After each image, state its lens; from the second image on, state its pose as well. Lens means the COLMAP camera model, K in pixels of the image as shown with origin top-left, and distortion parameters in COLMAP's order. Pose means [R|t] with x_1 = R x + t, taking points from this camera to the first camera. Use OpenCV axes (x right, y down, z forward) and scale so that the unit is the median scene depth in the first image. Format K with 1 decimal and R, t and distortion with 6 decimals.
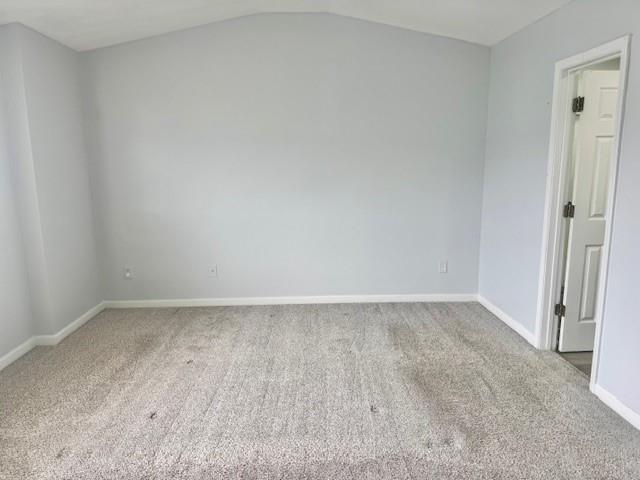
lens RADIAL K [[452.6, 0, 320.0], [0, 452.6, 240.0], [0, 0, 1]] dist [0.069416, -0.087559]
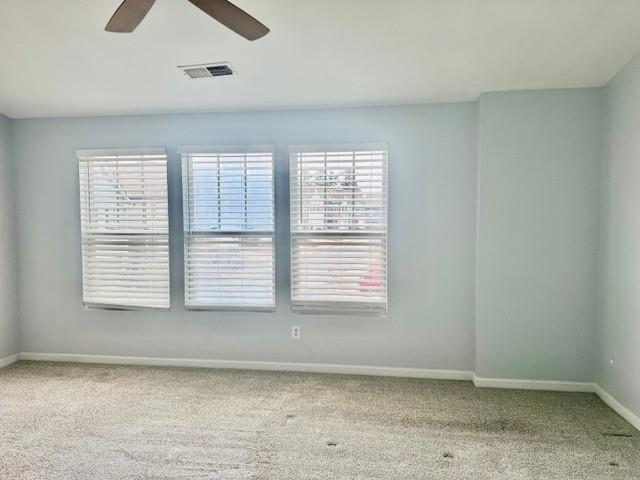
lens RADIAL K [[452.6, 0, 320.0], [0, 452.6, 240.0], [0, 0, 1]] dist [0.069416, -0.087559]
pose [[-0.160202, 0.064110, -0.985000, 0.493093], [-0.166771, 0.981785, 0.091025, -0.138343], [0.972894, 0.178852, -0.146592, 0.744804]]
